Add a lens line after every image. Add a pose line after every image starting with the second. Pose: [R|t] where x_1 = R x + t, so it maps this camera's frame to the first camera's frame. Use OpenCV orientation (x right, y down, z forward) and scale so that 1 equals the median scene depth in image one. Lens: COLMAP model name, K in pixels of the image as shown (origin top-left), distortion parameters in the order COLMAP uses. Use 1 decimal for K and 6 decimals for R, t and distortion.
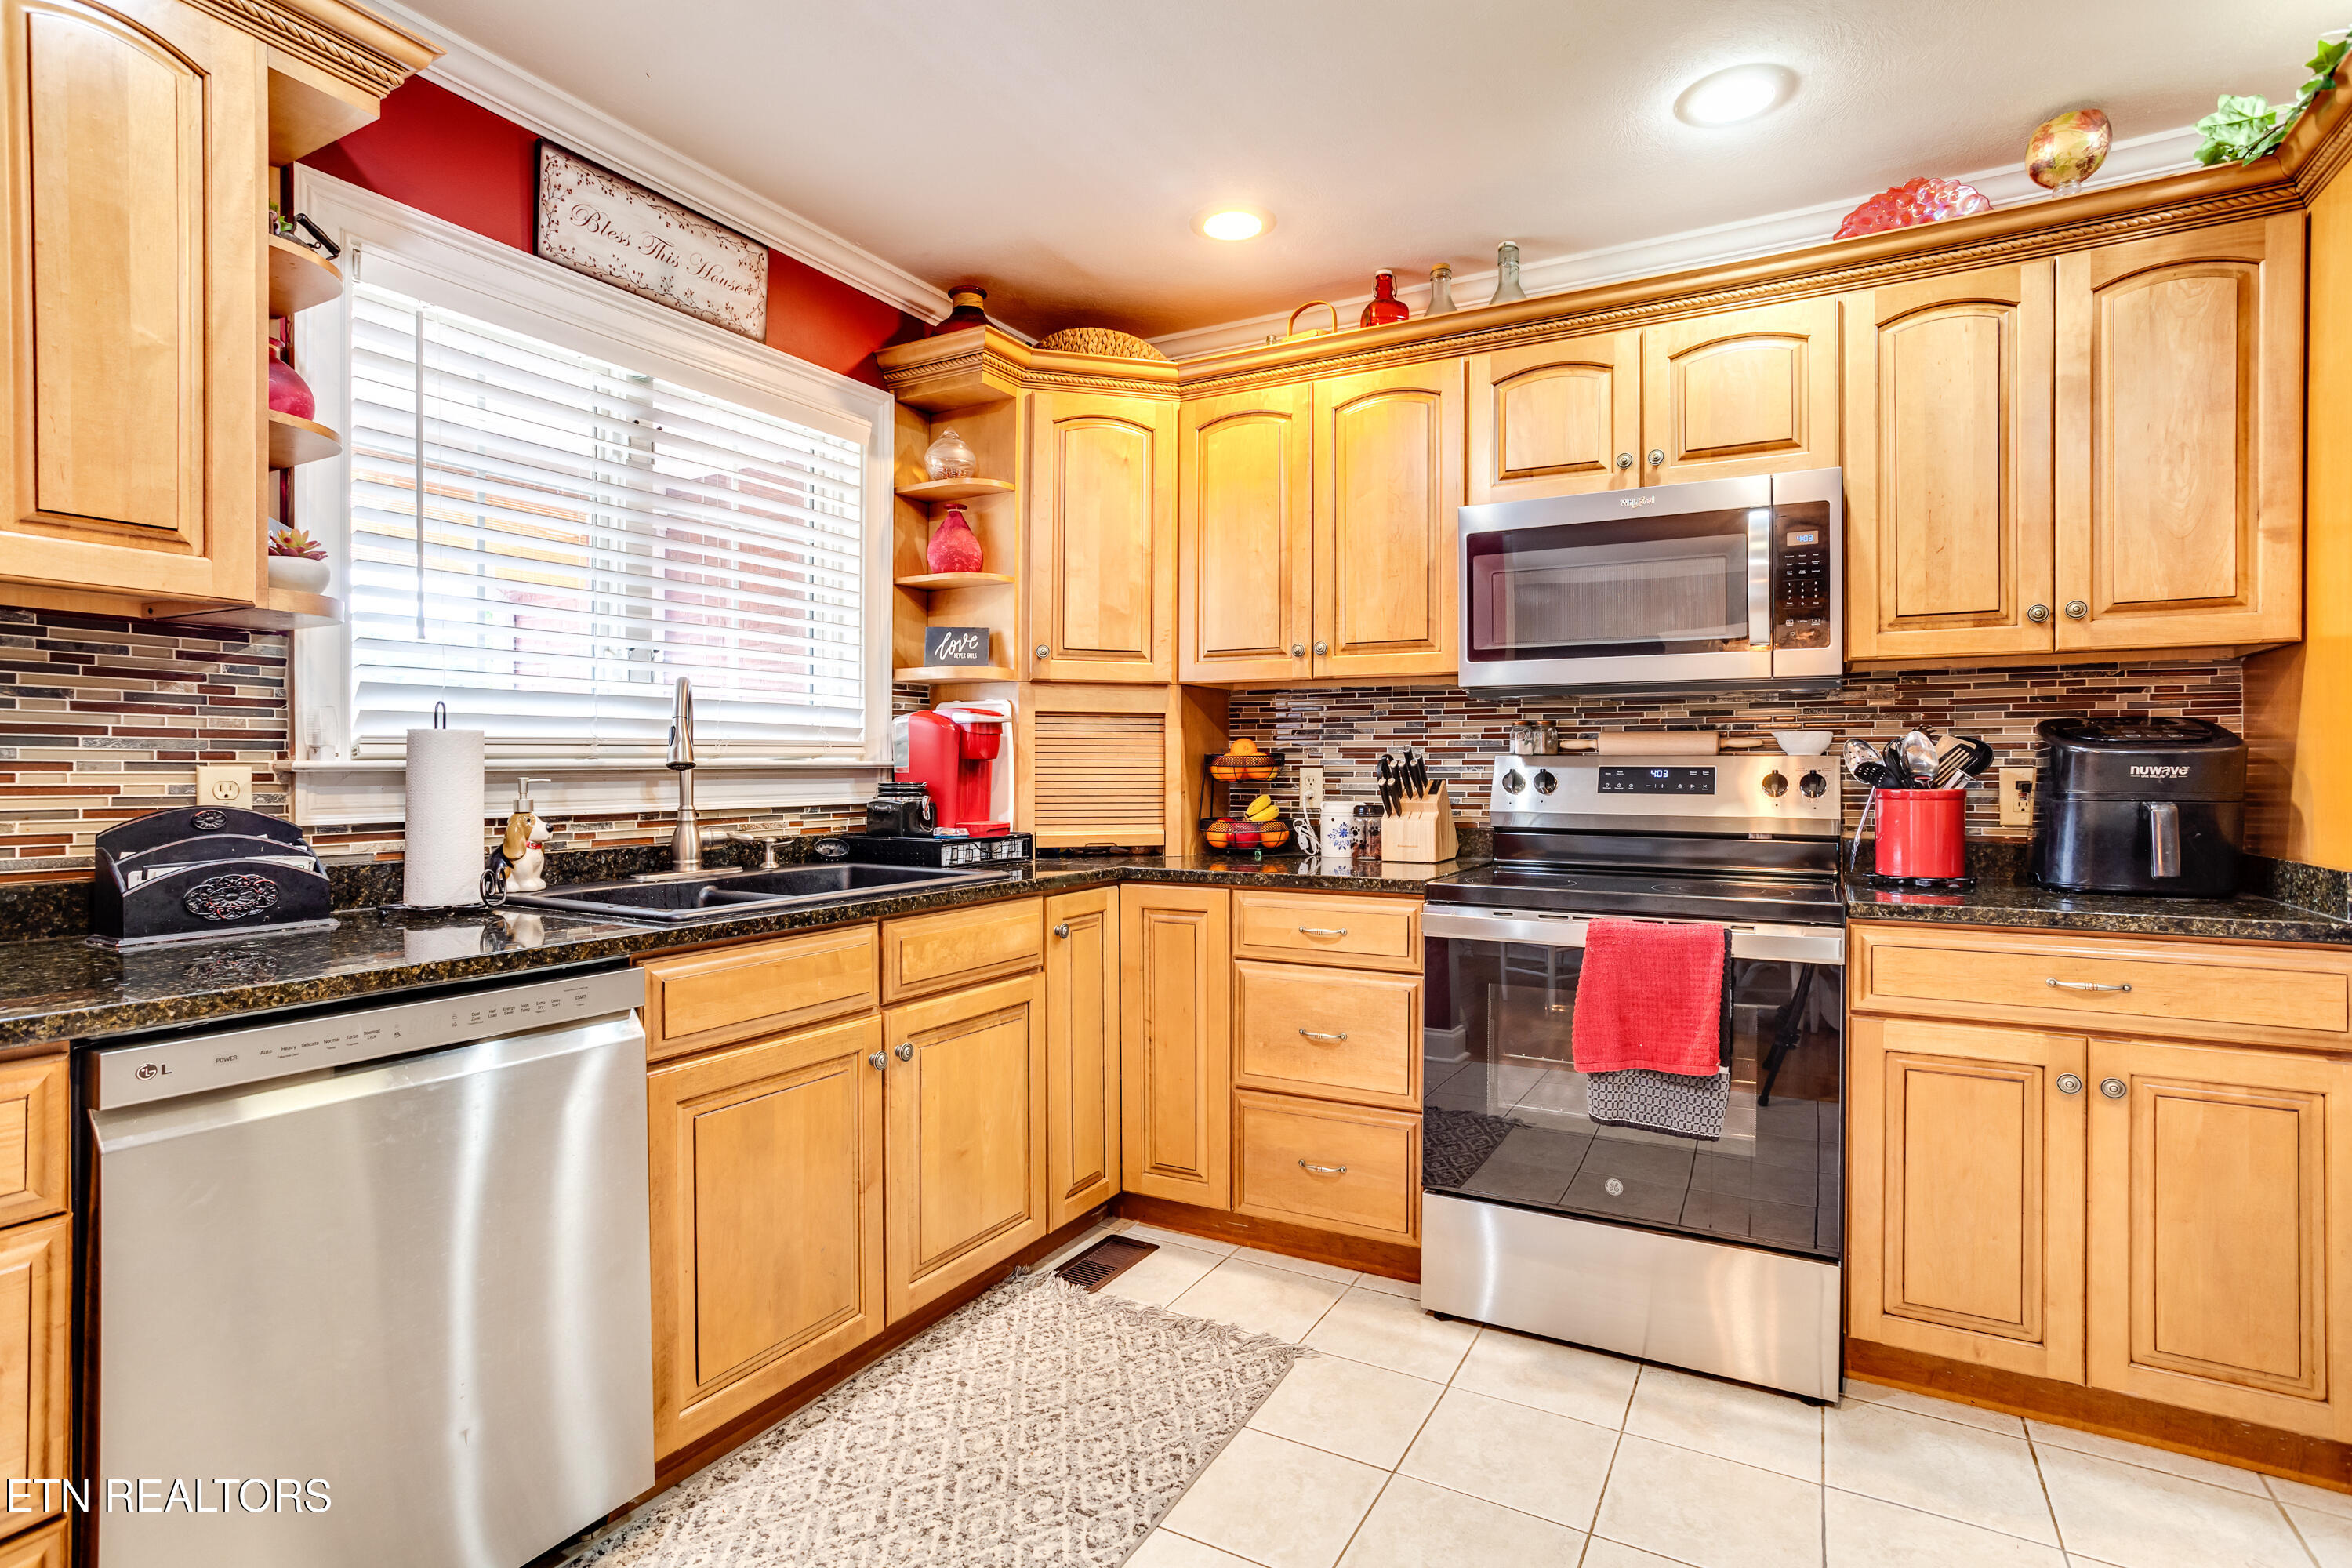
lens RADIAL K [[1124.7, 0, 1171.2], [0, 1124.7, 740.9], [0, 0, 1]] dist [-0.052121, 0.028811]
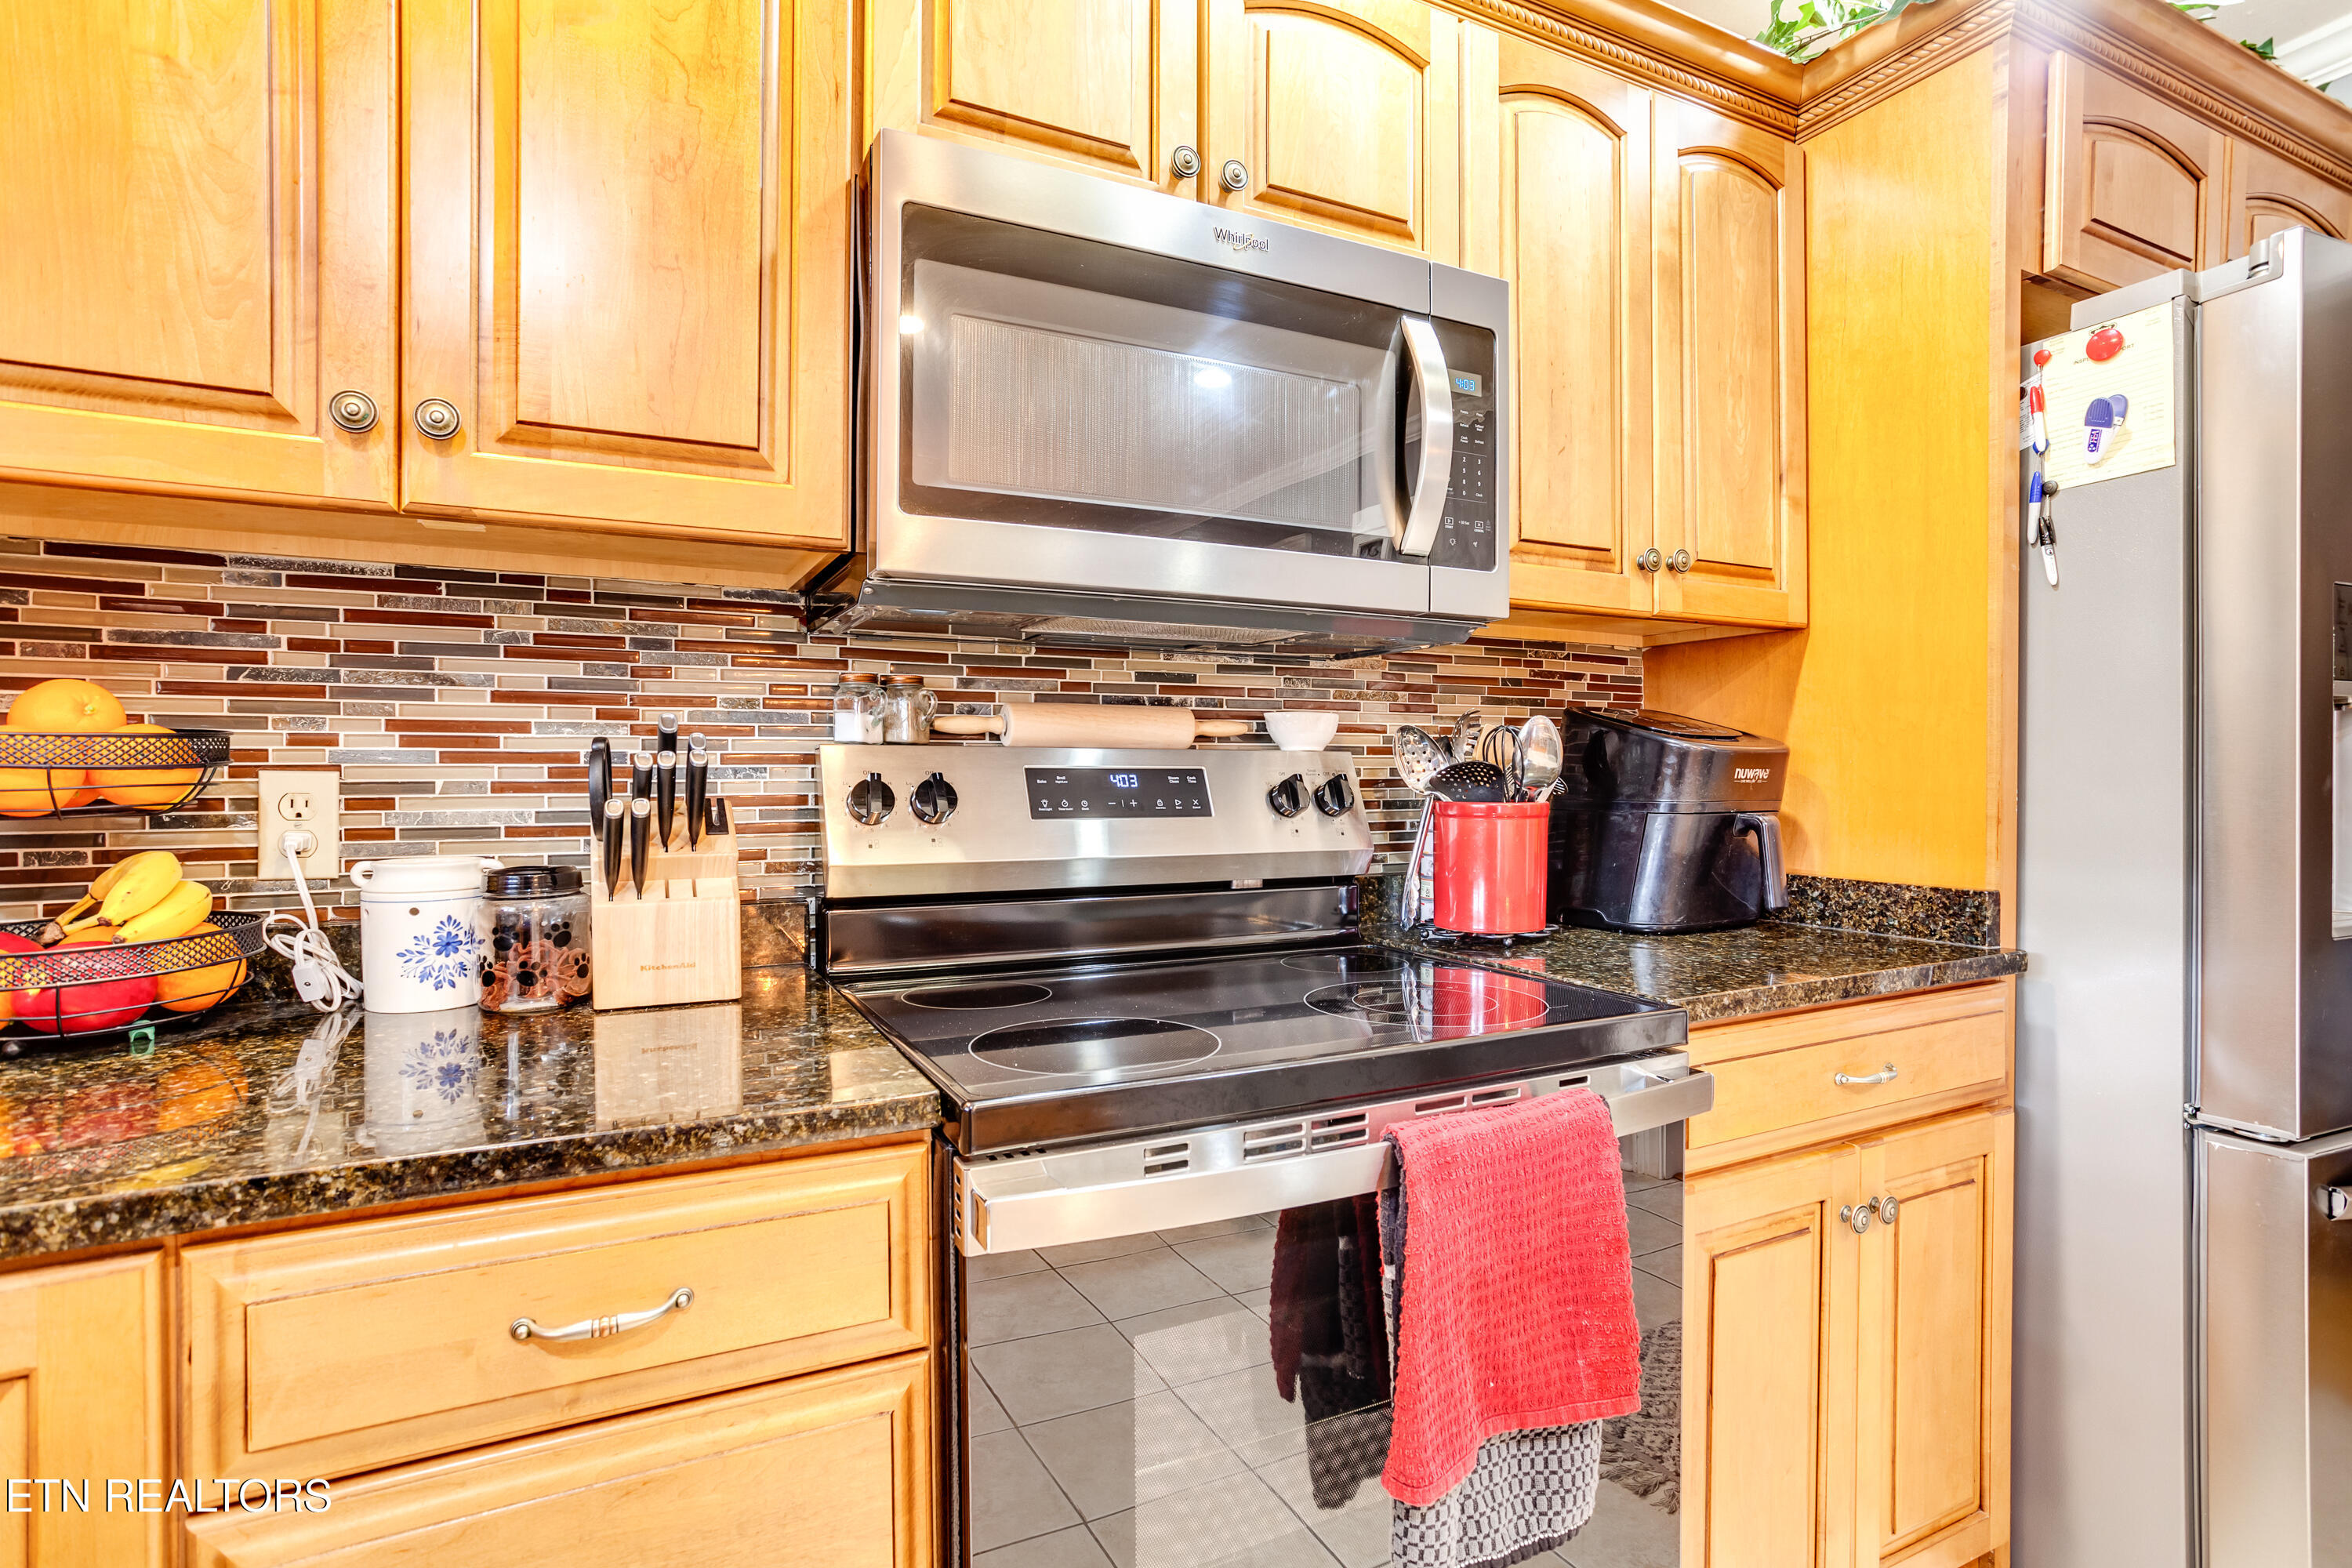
lens RADIAL K [[1186.7, 0, 1176.0], [0, 1186.7, 784.0], [0, 0, 1]] dist [-0.063656, 0.036181]
pose [[0.571514, -0.011267, 0.820515, -0.027807], [-0.019247, 0.999447, 0.027130, 0.013820], [-0.820367, -0.031298, 0.570980, 0.614076]]
